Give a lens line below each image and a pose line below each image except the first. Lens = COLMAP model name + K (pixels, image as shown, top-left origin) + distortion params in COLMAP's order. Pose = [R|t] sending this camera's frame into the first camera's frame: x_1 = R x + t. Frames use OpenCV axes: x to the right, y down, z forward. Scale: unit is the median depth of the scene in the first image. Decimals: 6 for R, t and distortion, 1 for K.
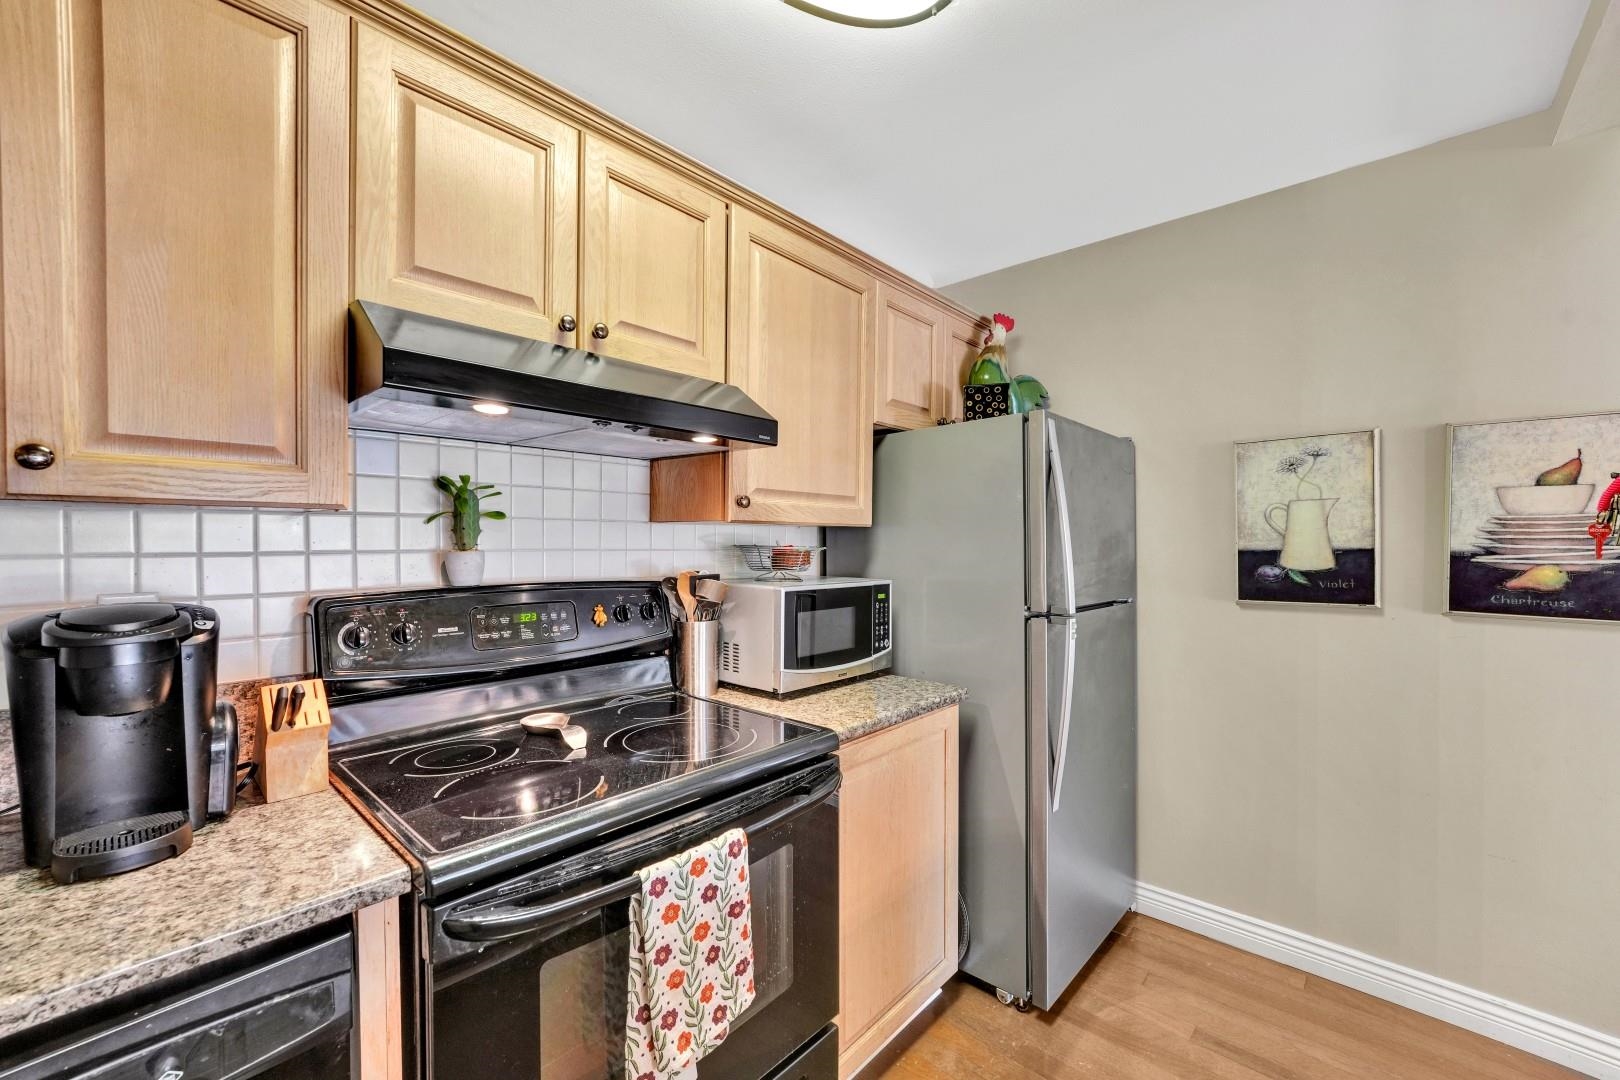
lens RADIAL K [[653.8, 0, 805.8], [0, 653.8, 546.4], [0, 0, 1]] dist [-0.014673, 0.005600]
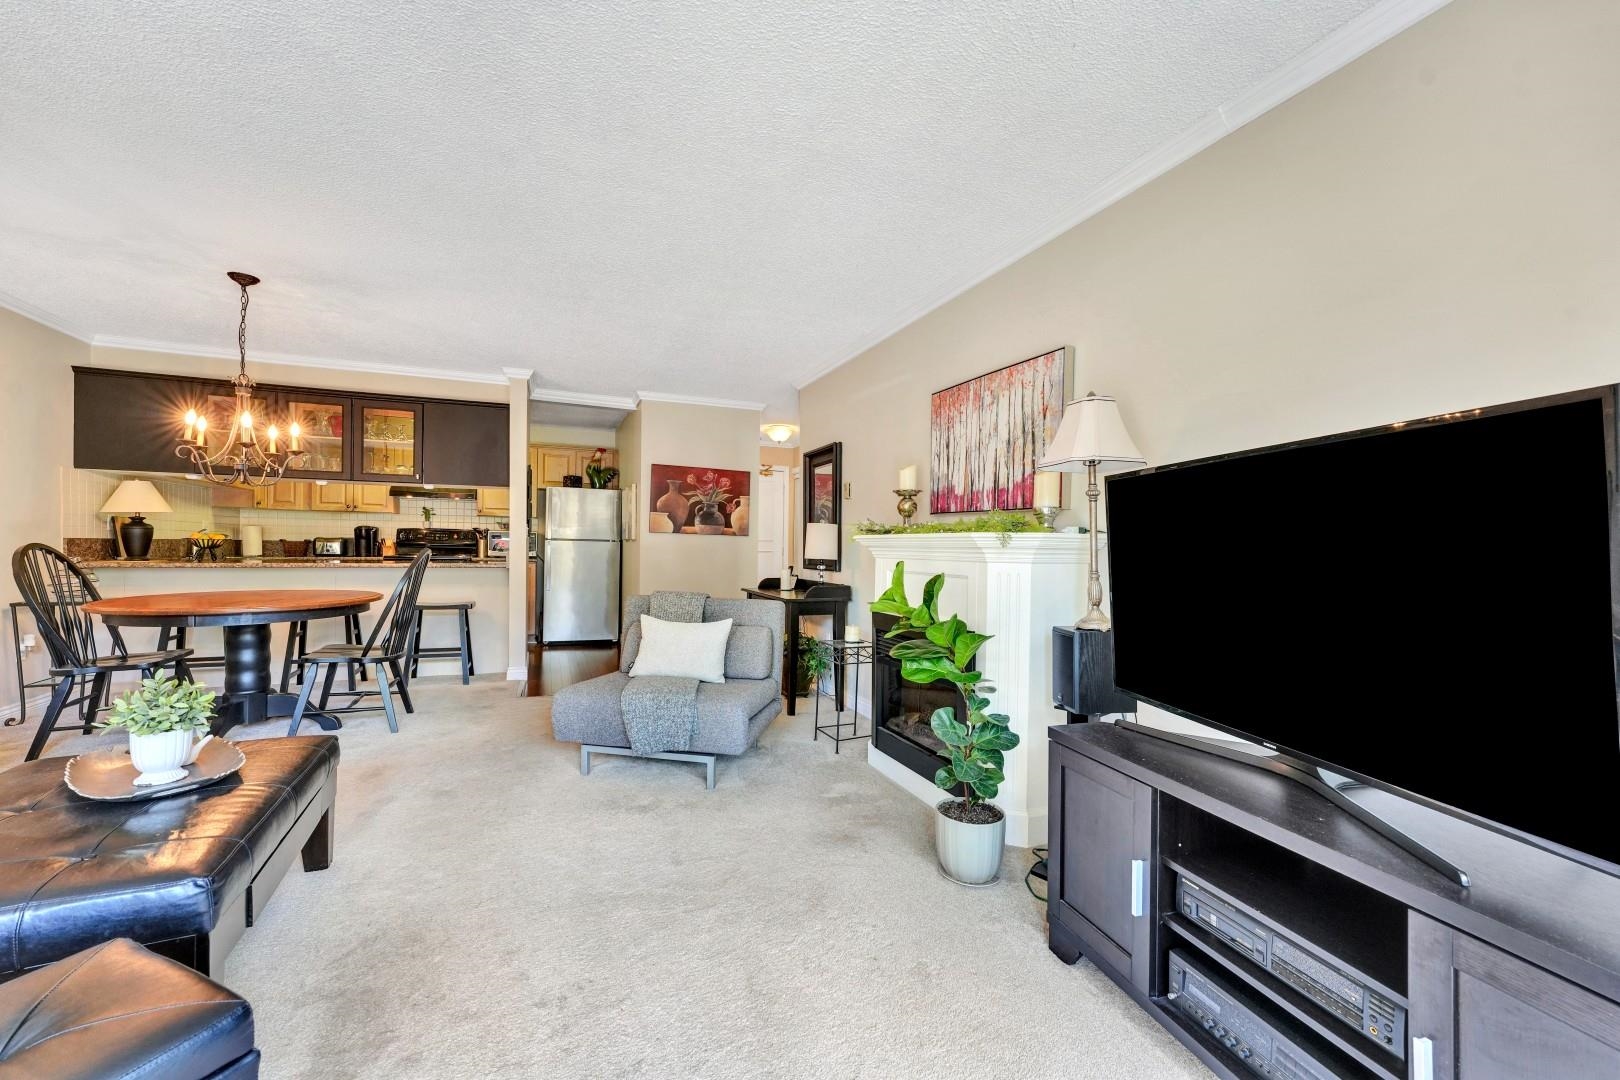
lens RADIAL K [[645.5, 0, 804.6], [0, 645.5, 548.9], [0, 0, 1]] dist [0.000908, 0.000158]
pose [[0.901768, 0.013140, -0.432021, 4.278306], [-0.017028, 0.999842, -0.005133, 0.194697], [0.431885, 0.011985, 0.901849, -2.250922]]
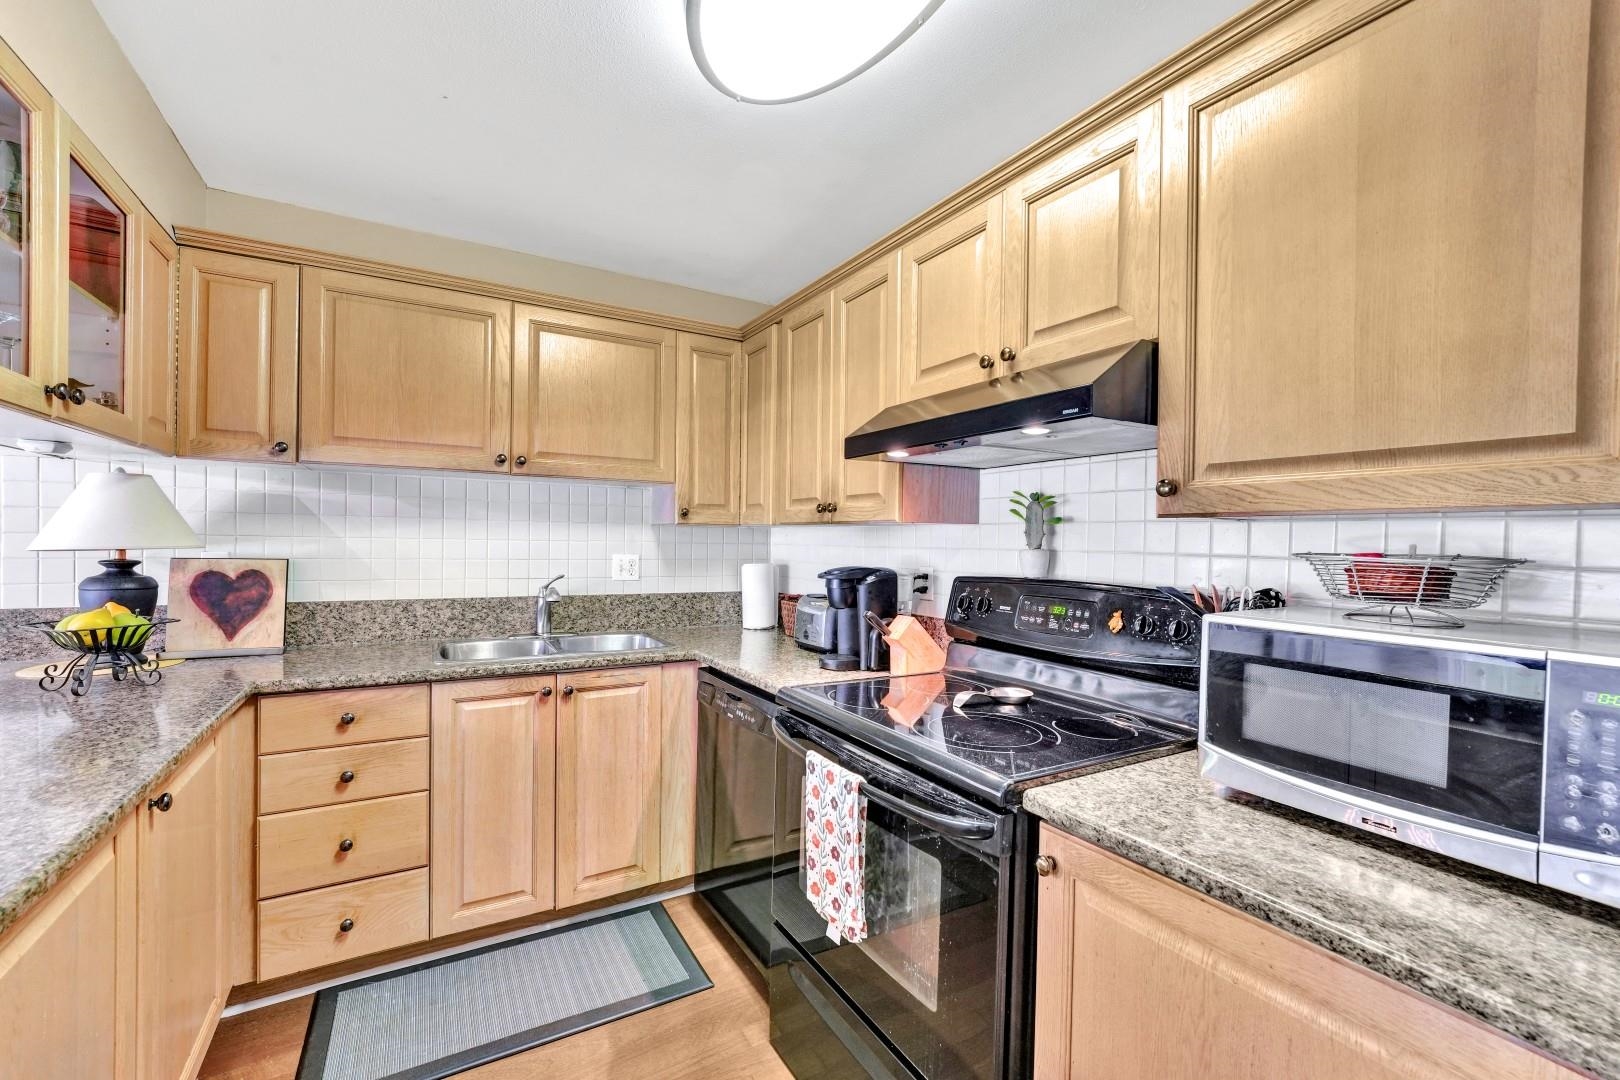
lens RADIAL K [[668.6, 0, 805.4], [0, 668.6, 546.6], [0, 0, 1]] dist [-0.008802, 0.003267]
pose [[-0.300167, 0.002558, -0.953883, 0.828447], [-0.025911, 0.999606, 0.010834, -0.001988], [0.953535, 0.027968, -0.299982, 0.951551]]
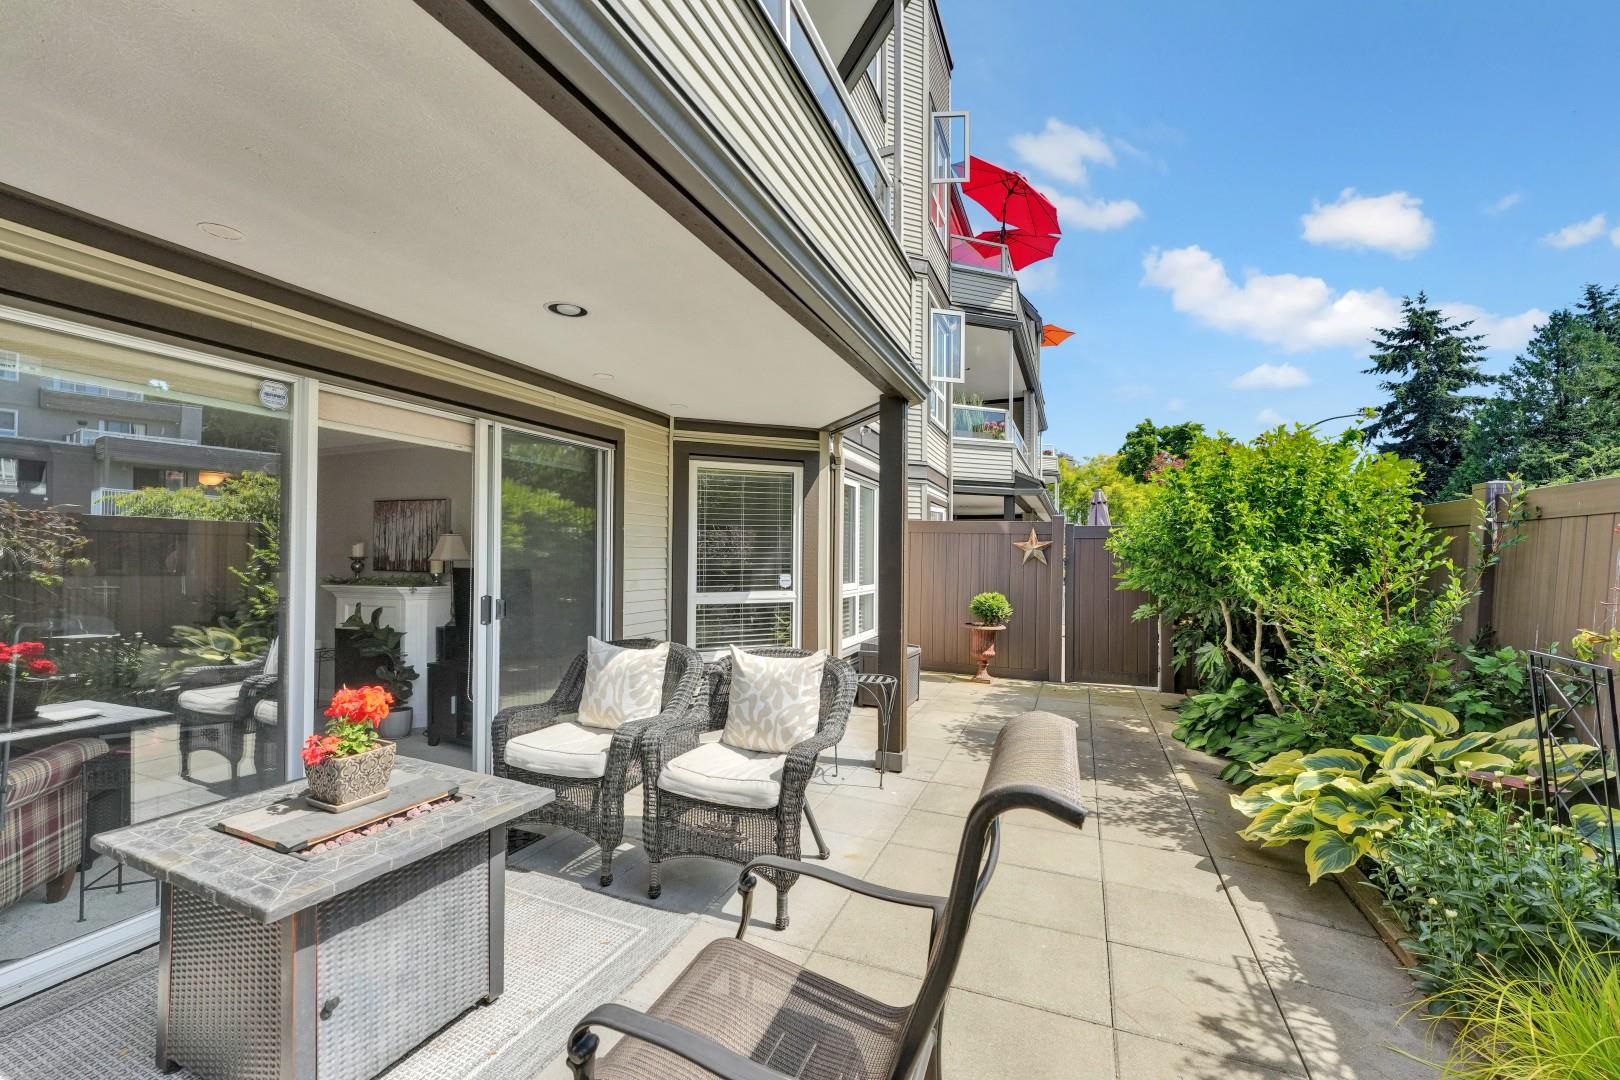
lens RADIAL K [[653.8, 0, 805.8], [0, 653.8, 546.4], [0, 0, 1]] dist [-0.014673, 0.005600]
pose [[0.942398, 0.008114, 0.334395, 4.892989], [0.000958, 0.999636, -0.026954, 0.007317], [-0.334492, 0.025722, 0.942047, -4.805737]]
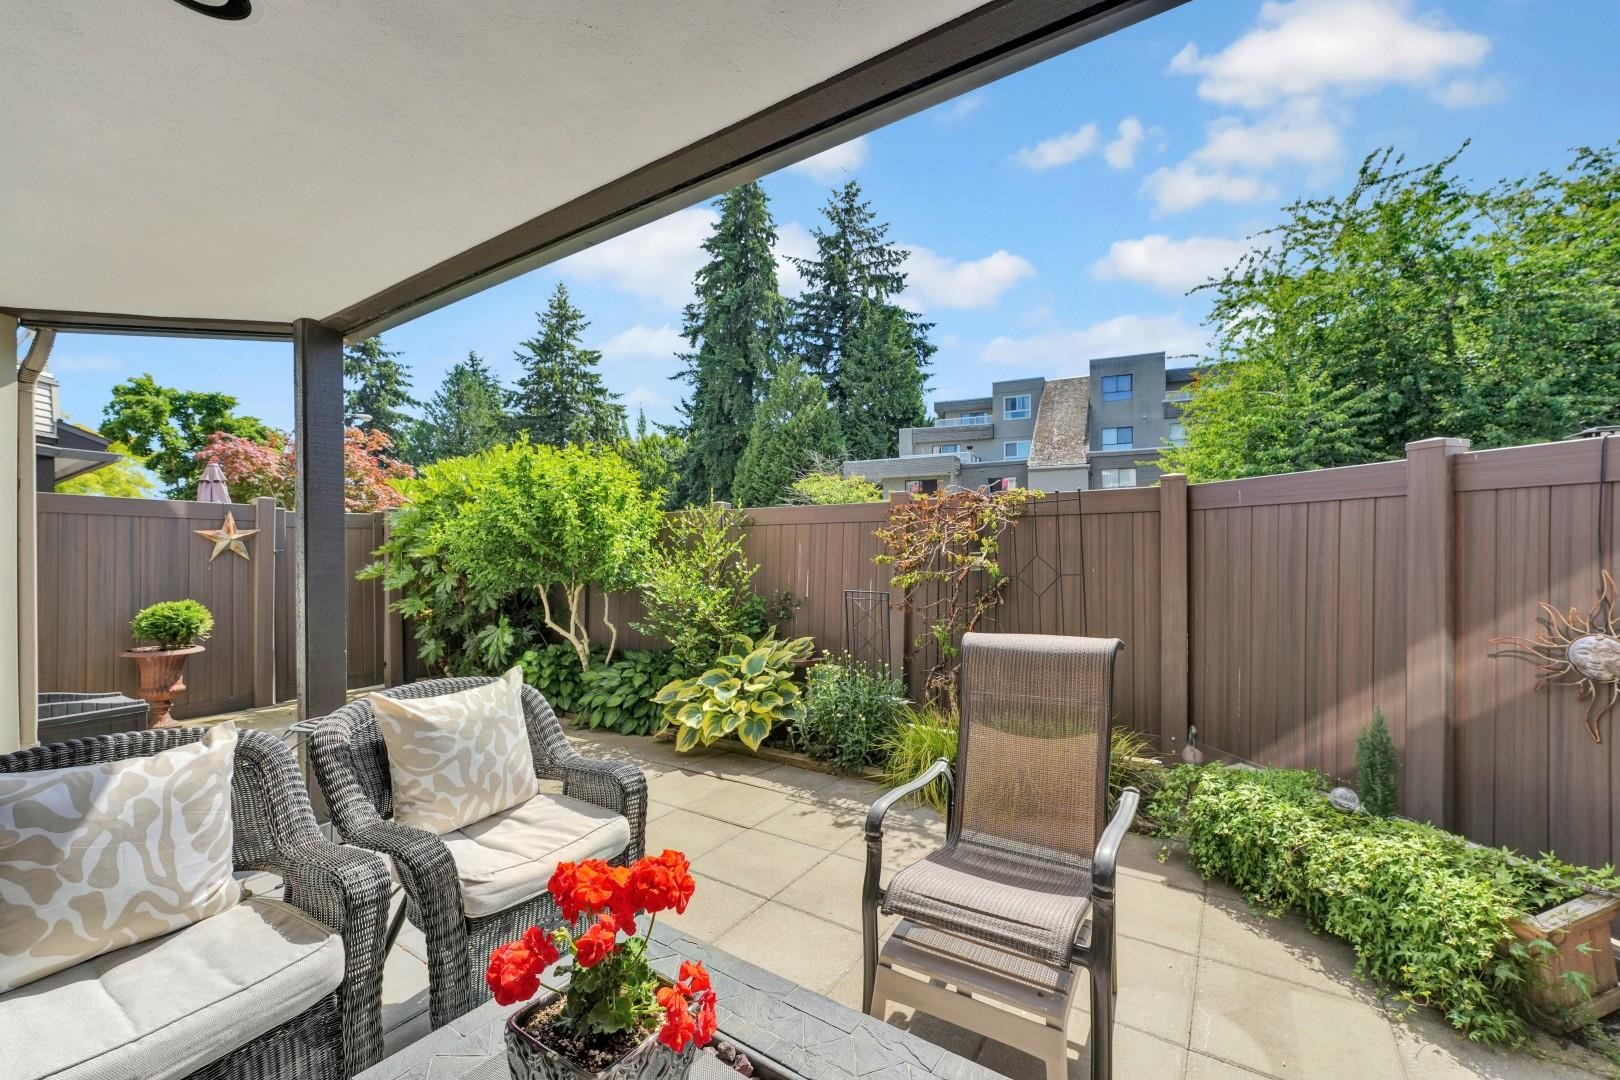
lens RADIAL K [[658.4, 0, 807.2], [0, 658.4, 548.1], [0, 0, 1]] dist [-0.014748, 0.005526]
pose [[-0.148426, -0.003634, 0.988917, 3.920024], [0.019471, 0.999789, 0.006596, -0.016613], [-0.988732, 0.020234, -0.148324, -3.387980]]
